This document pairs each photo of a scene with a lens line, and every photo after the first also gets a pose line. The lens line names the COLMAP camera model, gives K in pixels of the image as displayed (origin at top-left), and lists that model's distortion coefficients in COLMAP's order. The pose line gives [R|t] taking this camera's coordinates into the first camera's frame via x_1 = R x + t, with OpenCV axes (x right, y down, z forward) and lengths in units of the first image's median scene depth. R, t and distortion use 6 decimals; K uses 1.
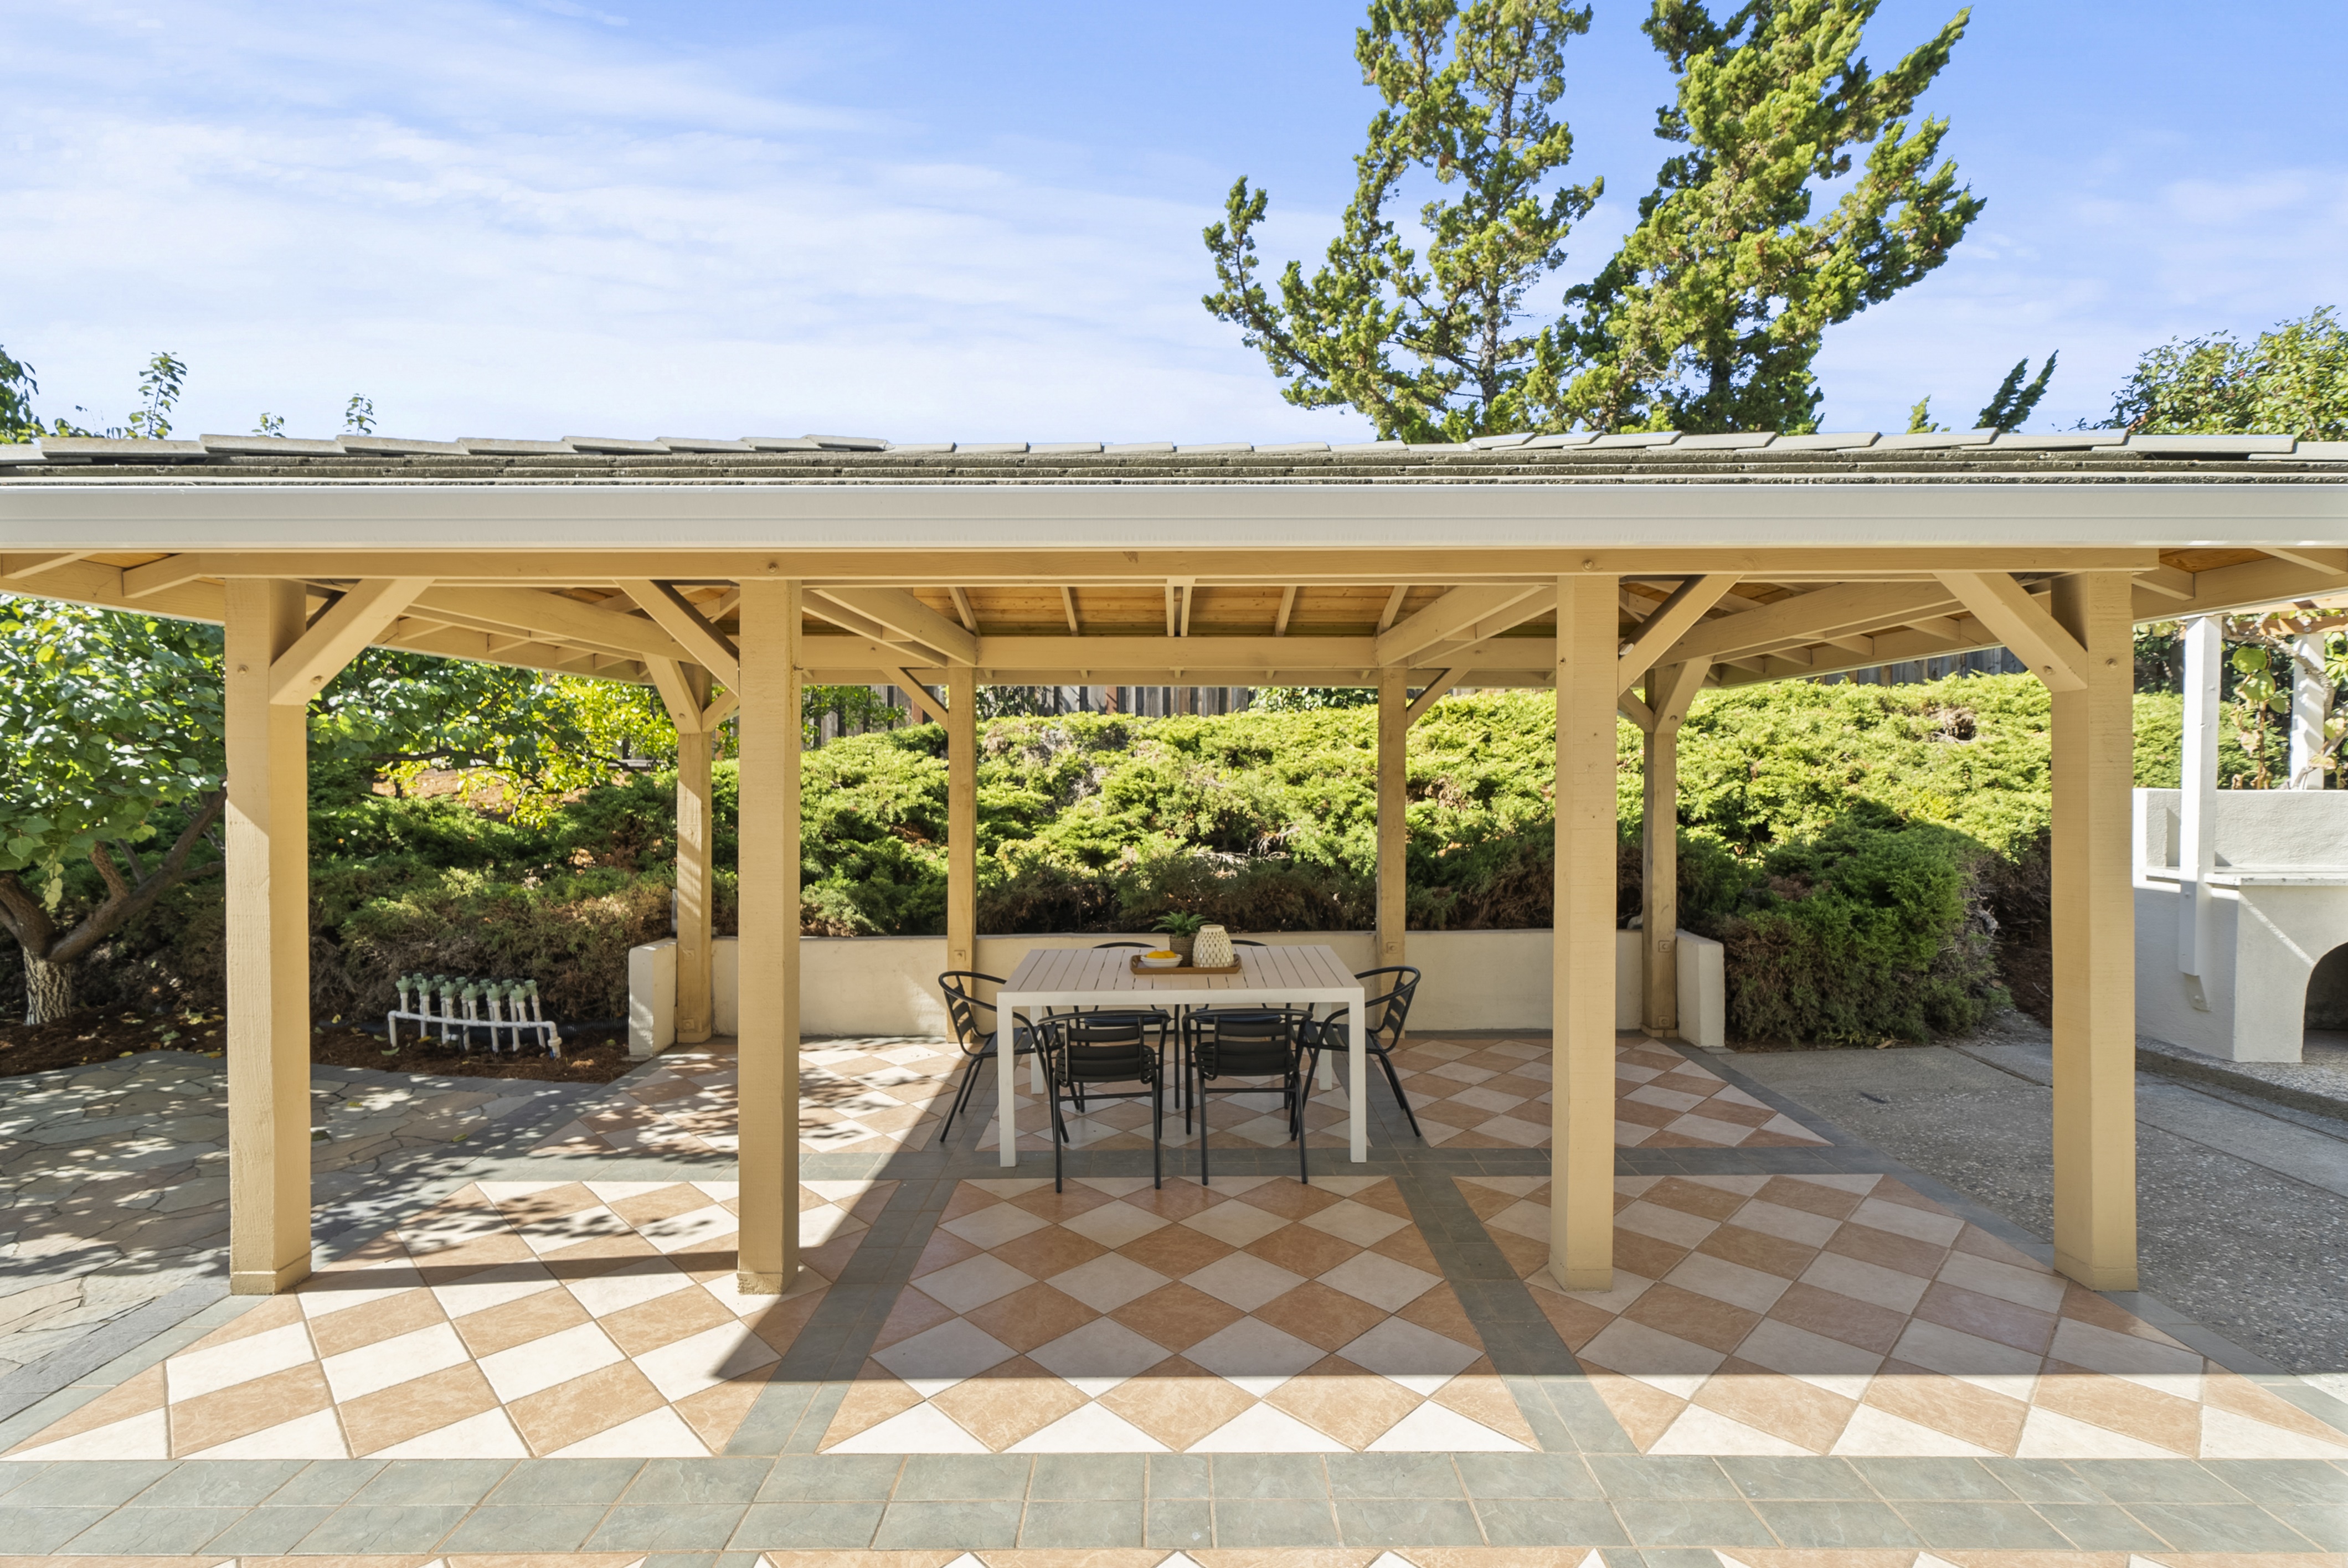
lens RADIAL K [[1023.9, 0, 1171.3], [0, 1023.9, 767.3], [0, 0, 1]] dist [-0.001538, -0.000482]
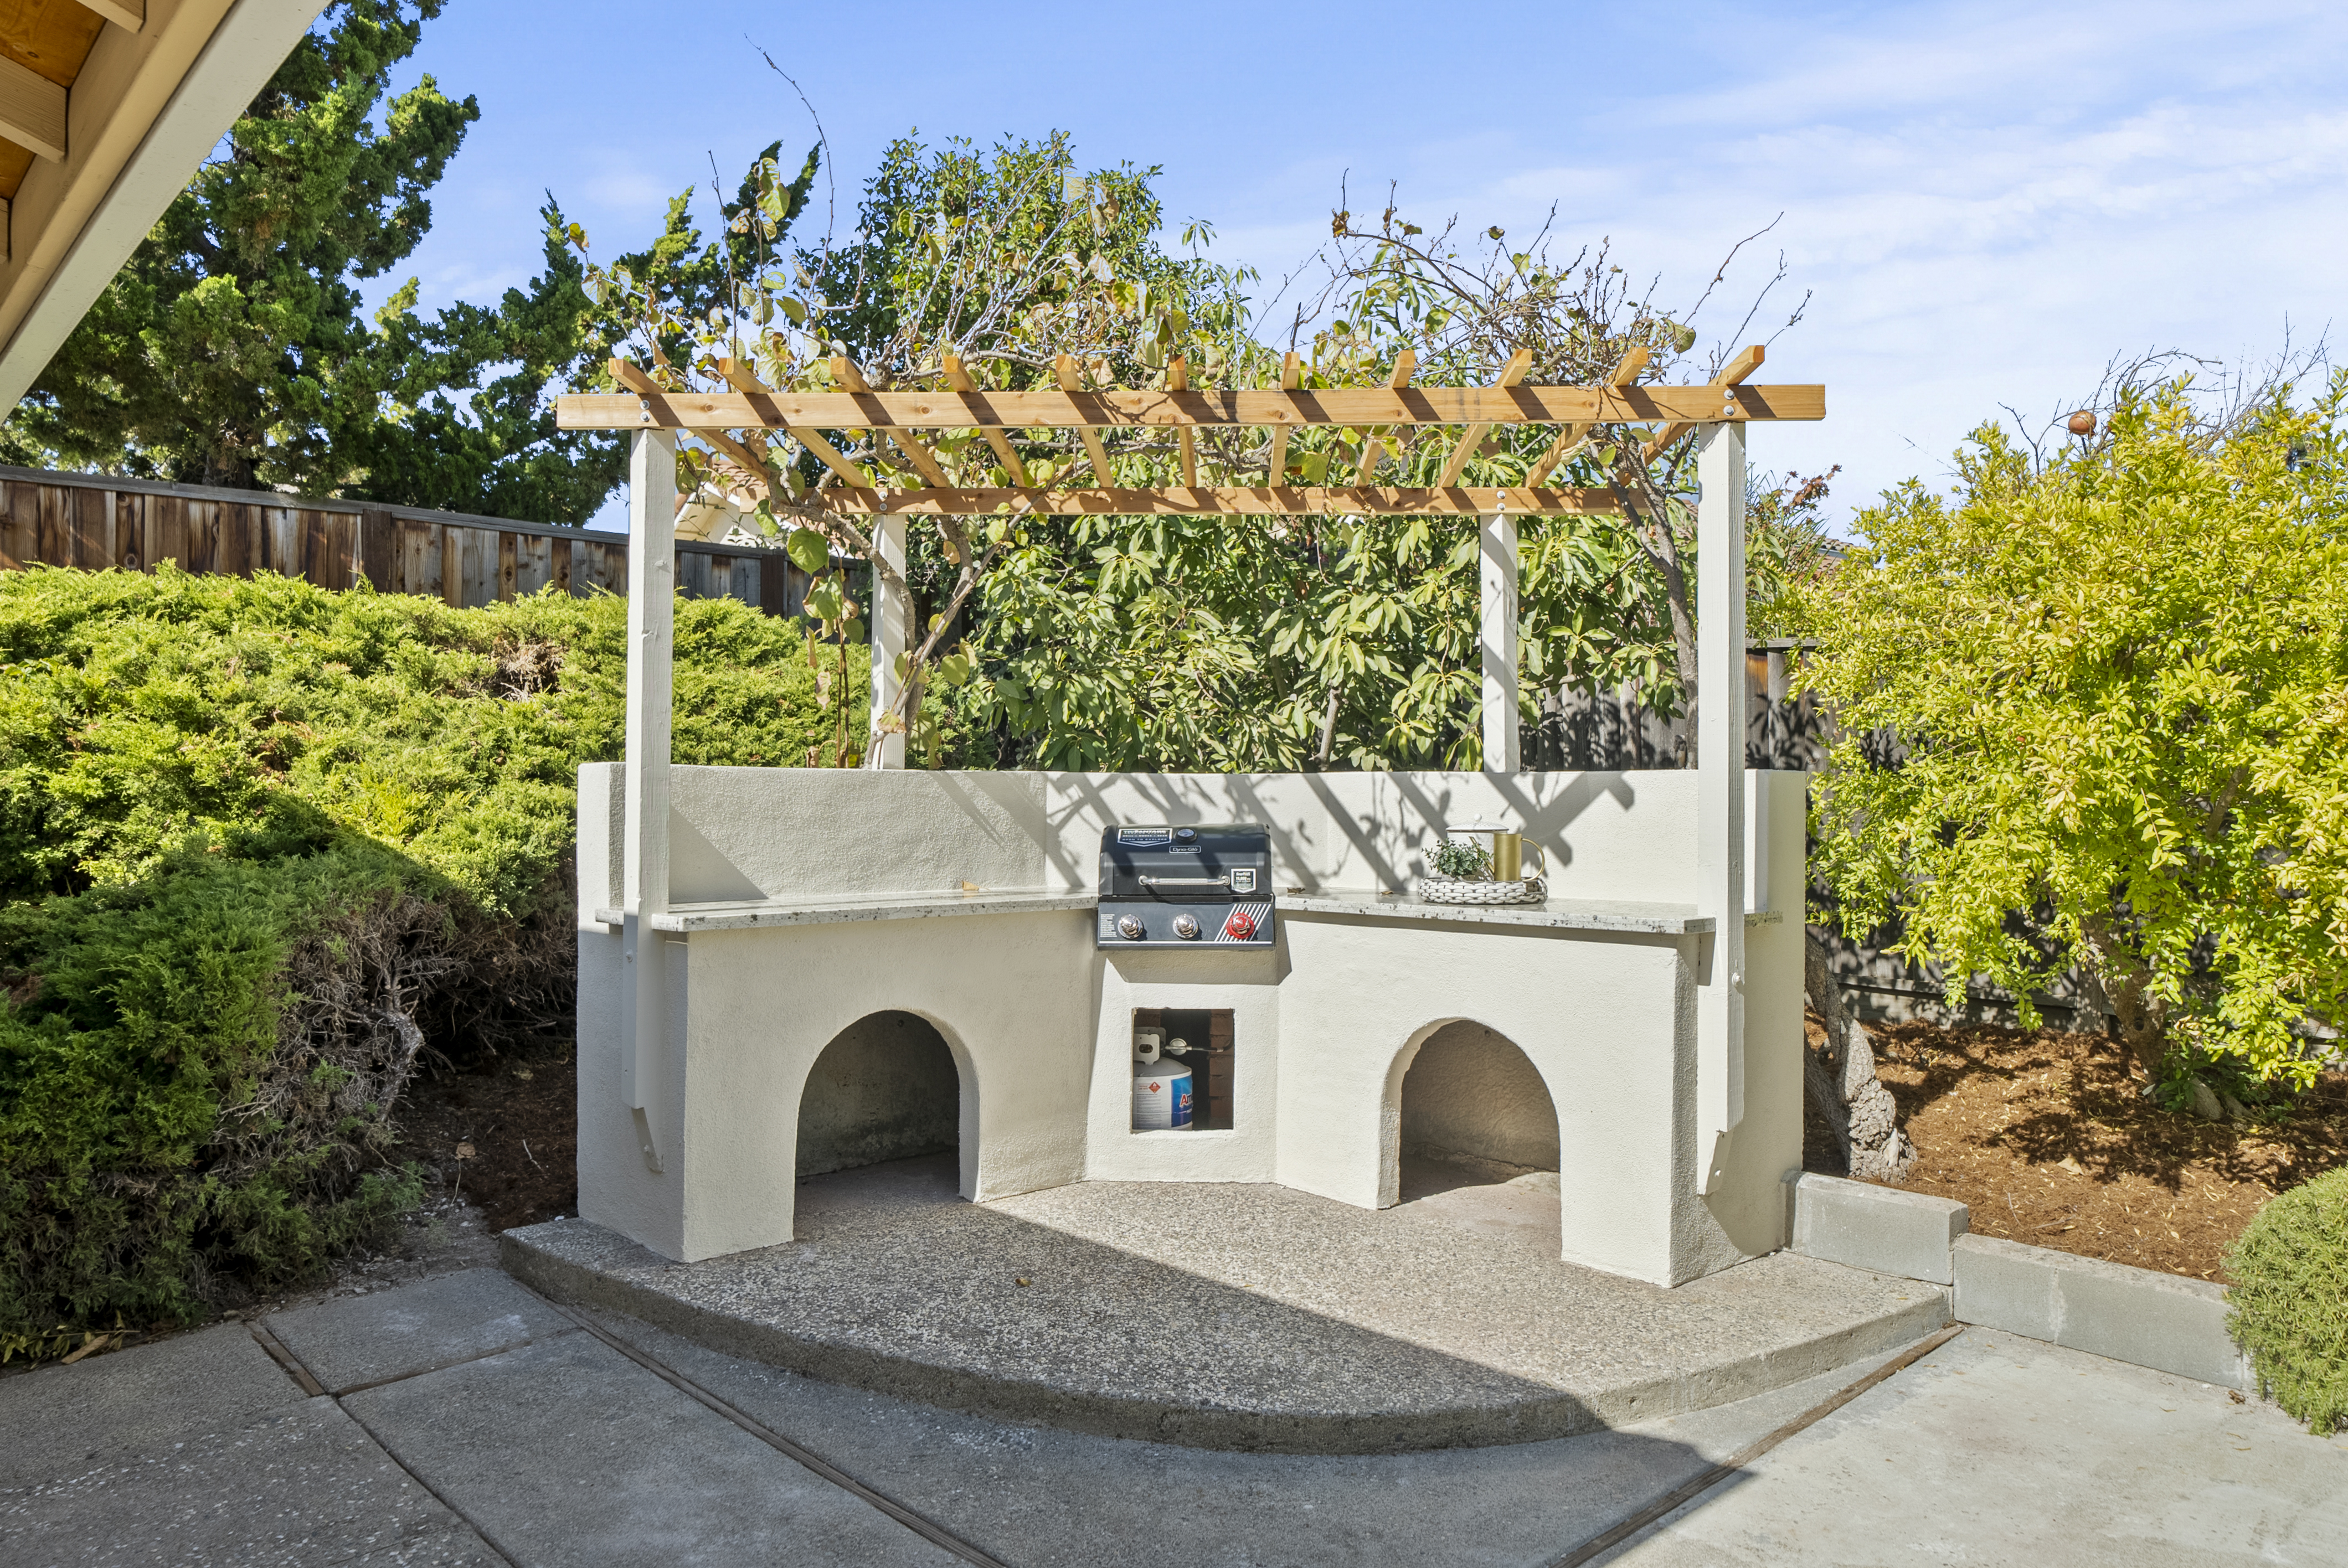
lens RADIAL K [[1582.0, 0, 1174.0], [0, 1582.0, 784.0], [0, 0, 1]] dist [0.002128, -0.001302]
pose [[0.711909, 0.007748, 0.702229, 0.616191], [0.002495, 0.999905, -0.013561, 0.047541], [-0.702268, 0.011406, 0.711822, 0.220539]]
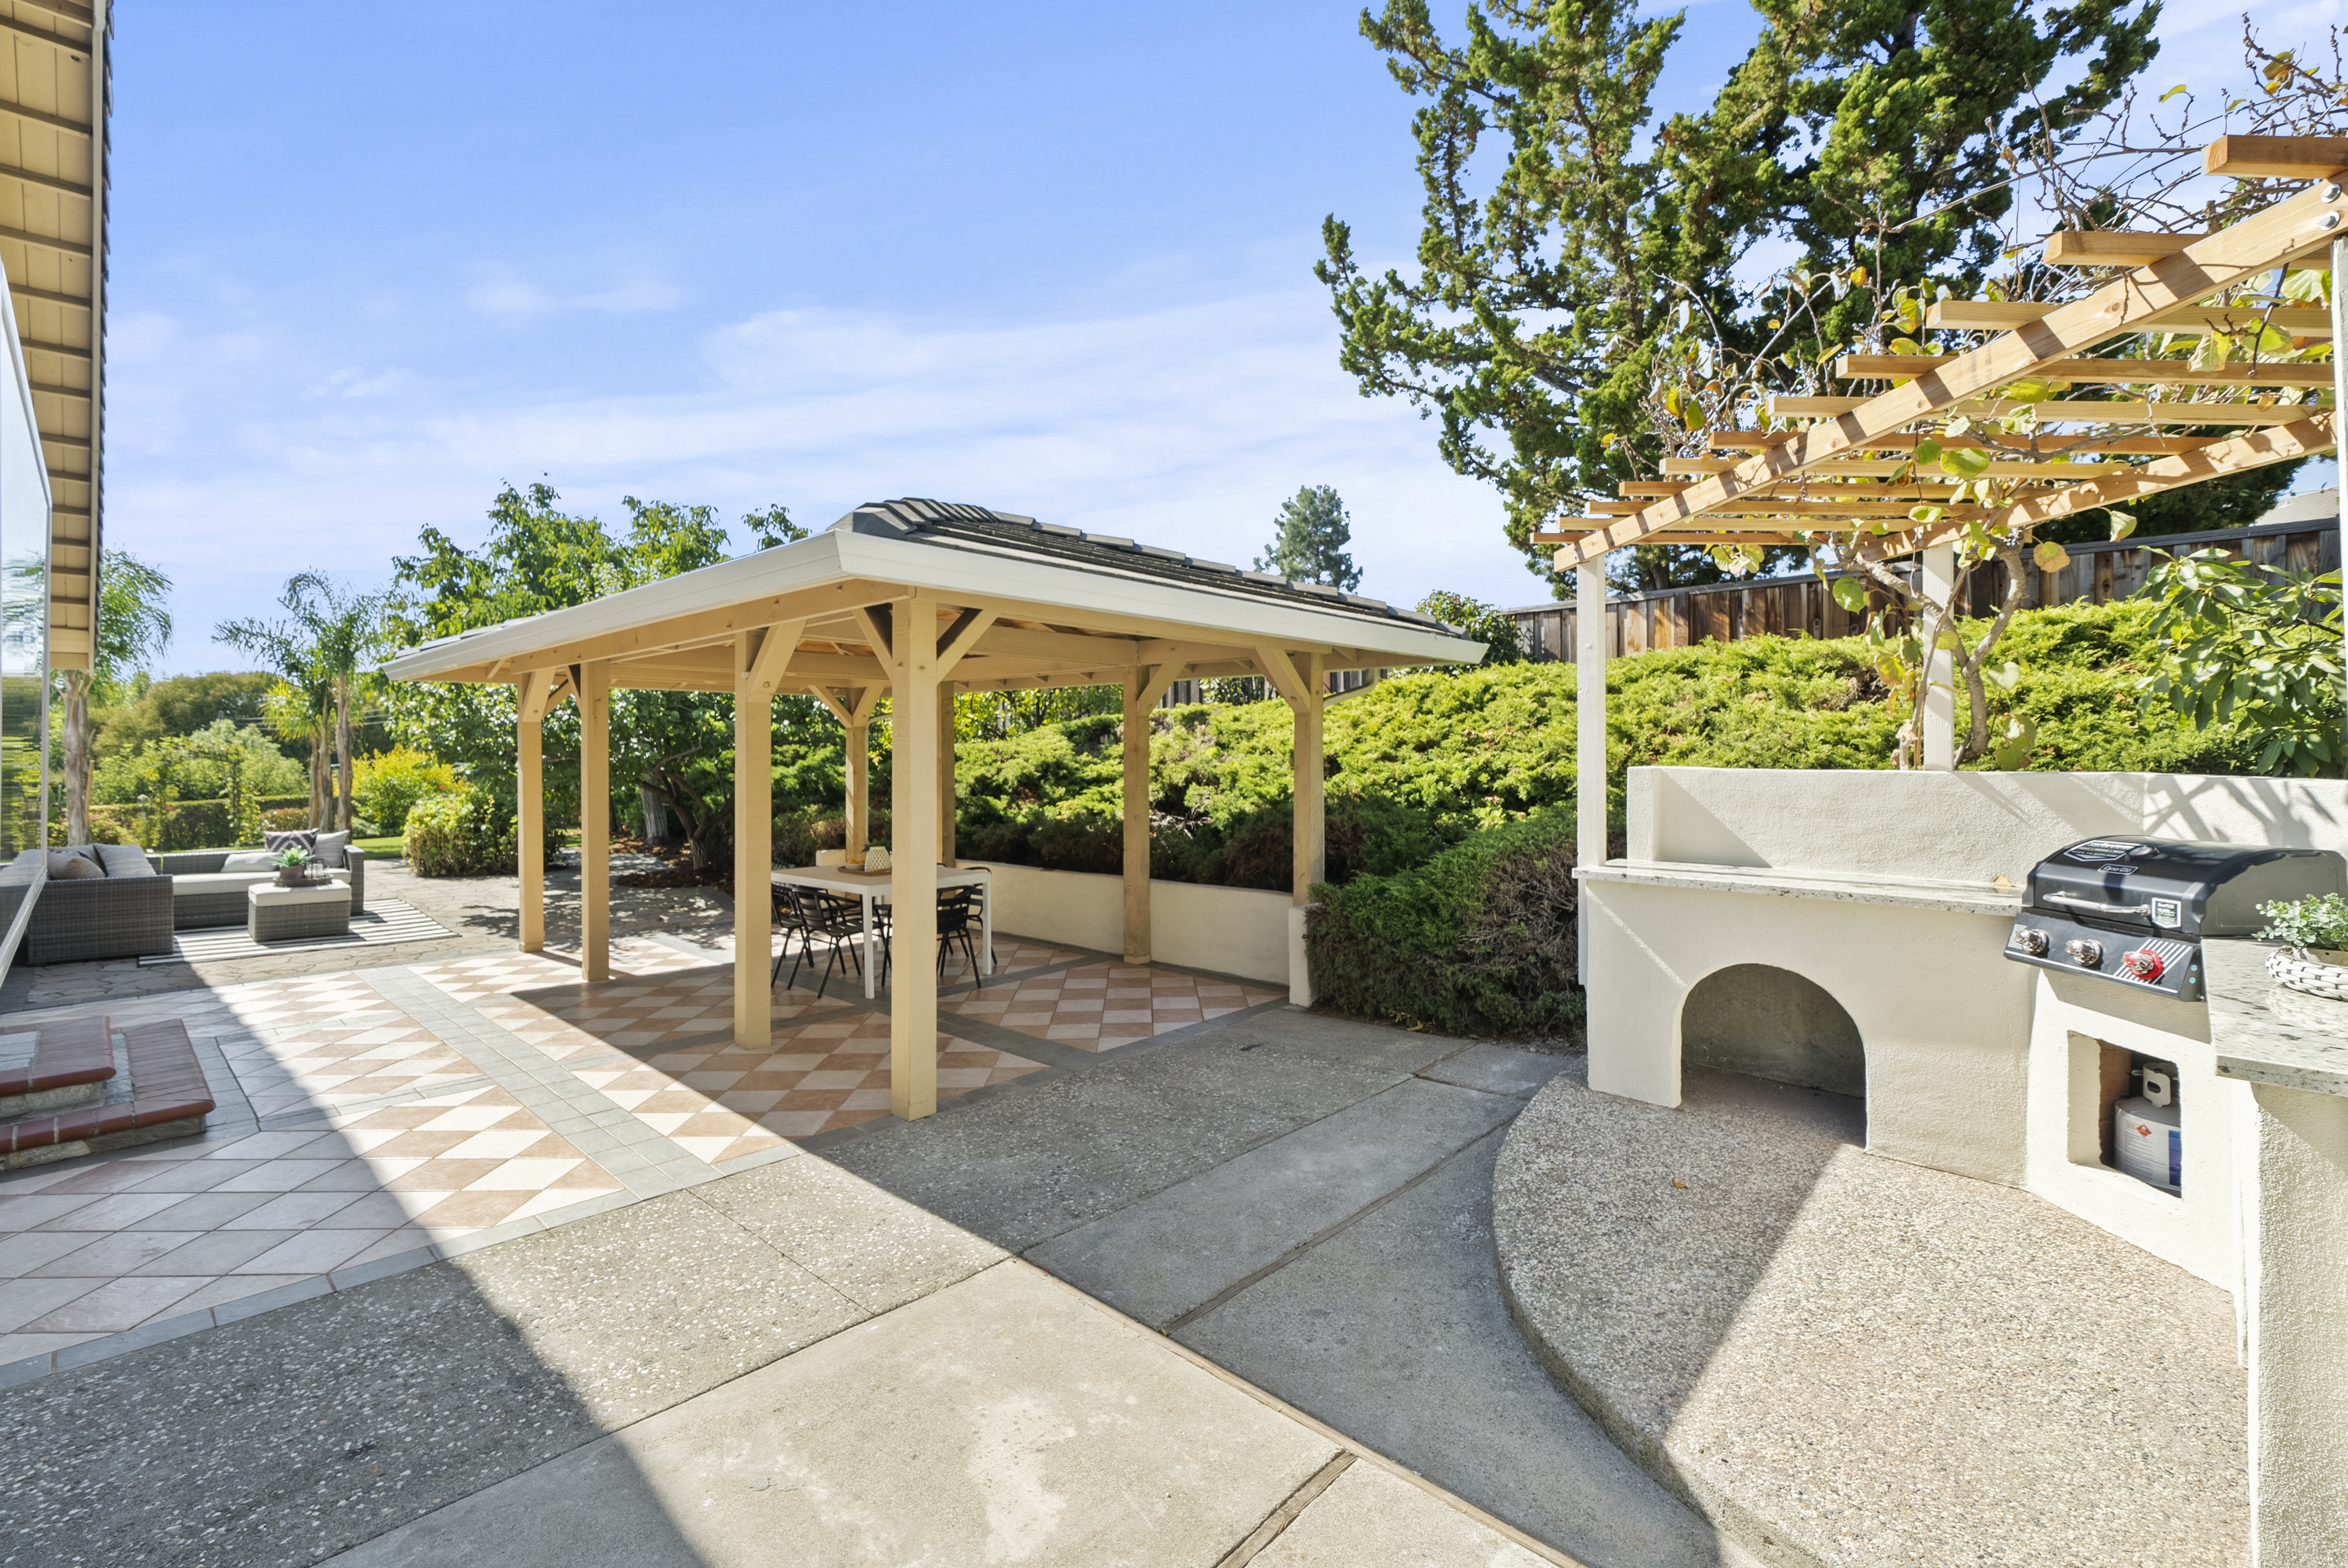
lens RADIAL K [[1023.9, 0, 1171.3], [0, 1023.9, 767.3], [0, 0, 1]] dist [-0.001538, -0.000482]
pose [[0.739261, 0.010069, -0.673344, 1.319409], [0.000078, 0.999887, 0.015038, 0.009398], [0.673419, -0.011169, 0.739177, 0.141065]]
